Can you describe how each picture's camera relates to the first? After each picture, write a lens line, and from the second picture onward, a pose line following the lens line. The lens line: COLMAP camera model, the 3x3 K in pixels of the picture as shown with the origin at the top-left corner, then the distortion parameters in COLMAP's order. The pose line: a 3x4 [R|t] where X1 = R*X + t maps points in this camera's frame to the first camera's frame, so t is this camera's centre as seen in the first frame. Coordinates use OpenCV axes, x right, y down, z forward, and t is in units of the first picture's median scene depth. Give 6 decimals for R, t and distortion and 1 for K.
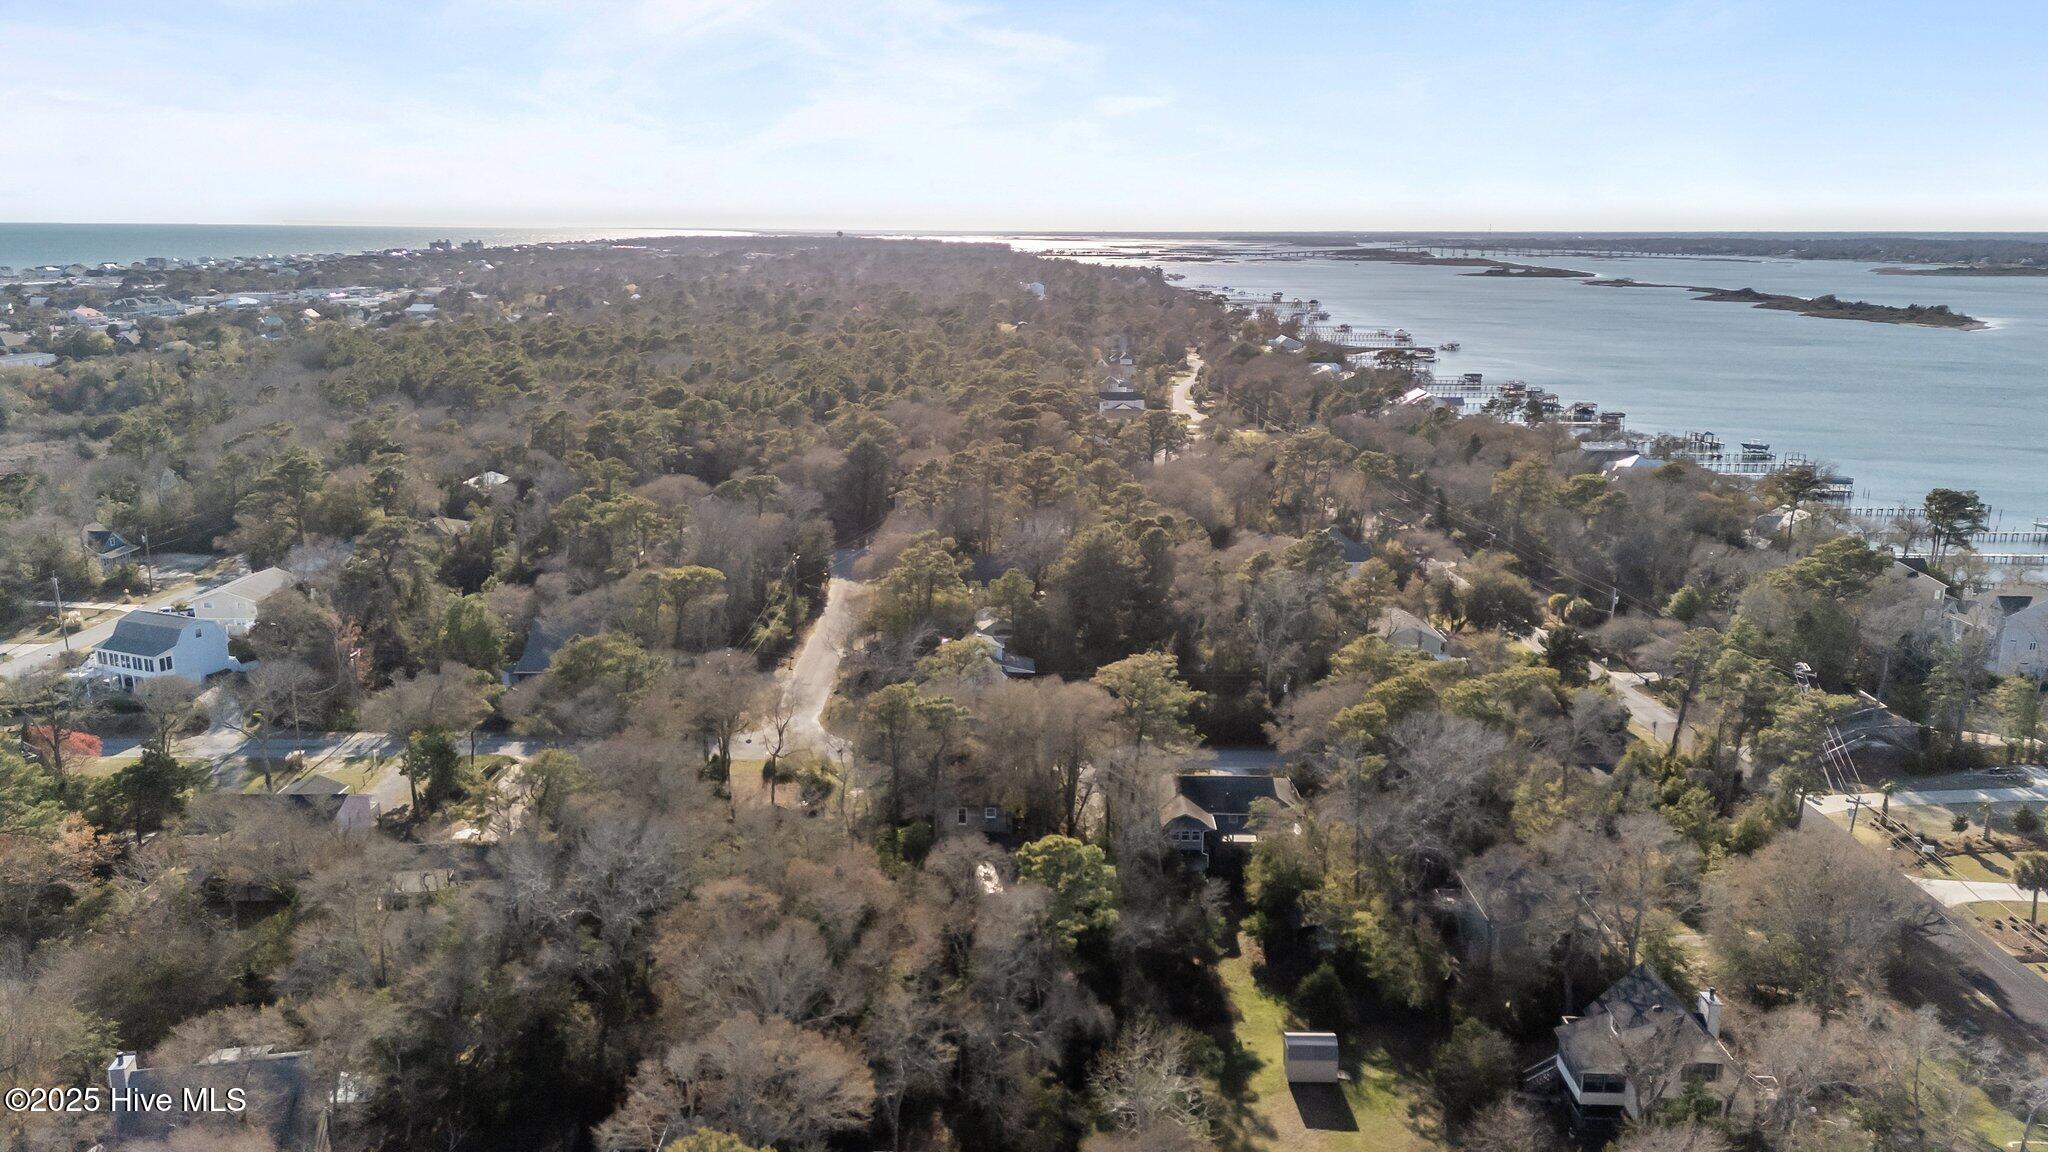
lens RADIAL K [[1454.0, 0, 1034.3], [0, 1454.0, 578.2], [0, 0, 1]] dist [0.110531, -0.146629]
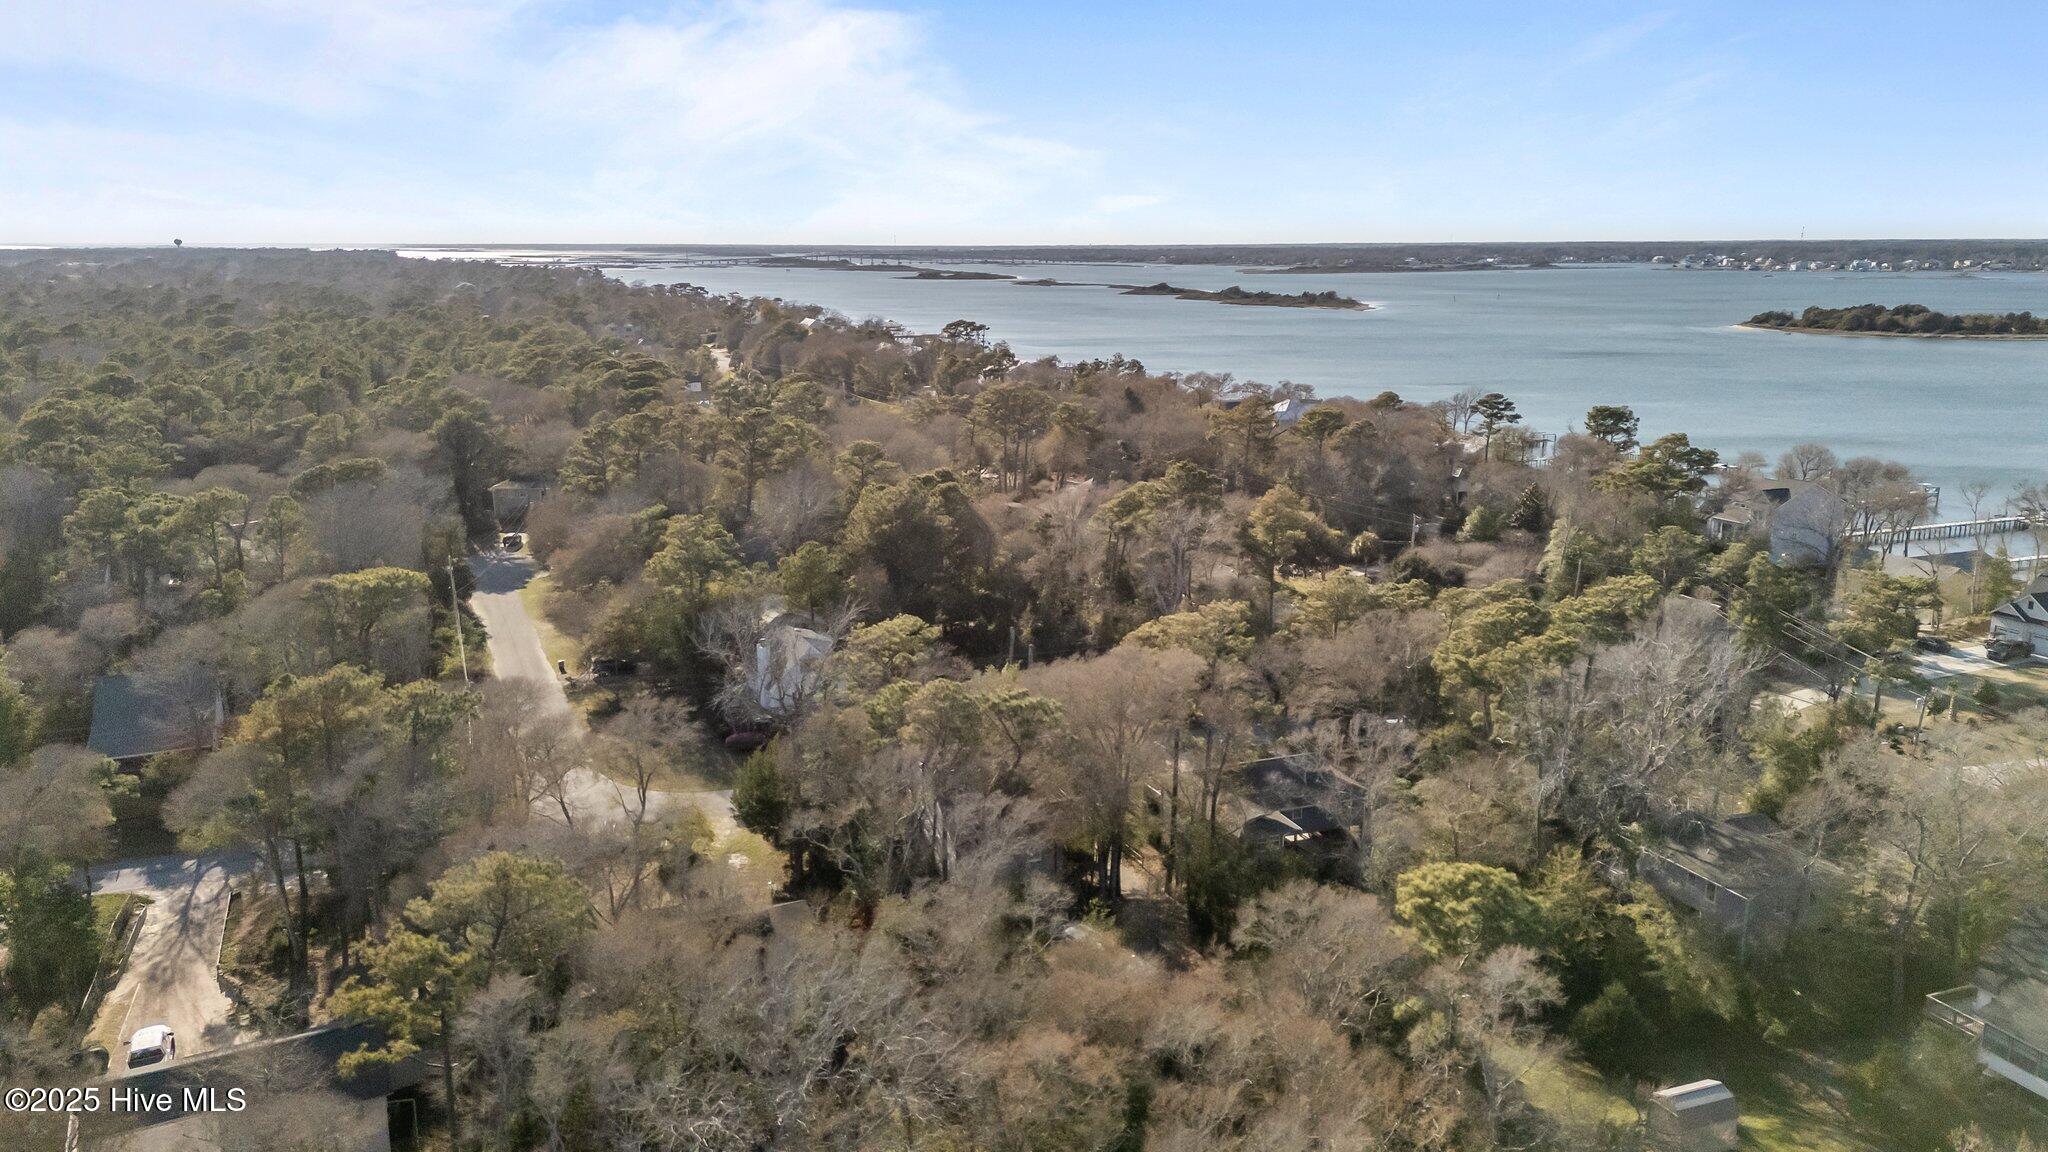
lens RADIAL K [[1454.0, 0, 1034.3], [0, 1454.0, 578.2], [0, 0, 1]] dist [0.110531, -0.146629]
pose [[0.927218, -0.089314, 0.363718, -0.114842], [0.091570, 0.995737, 0.011072, 0.009319], [-0.363156, 0.023039, 0.931443, 0.148201]]
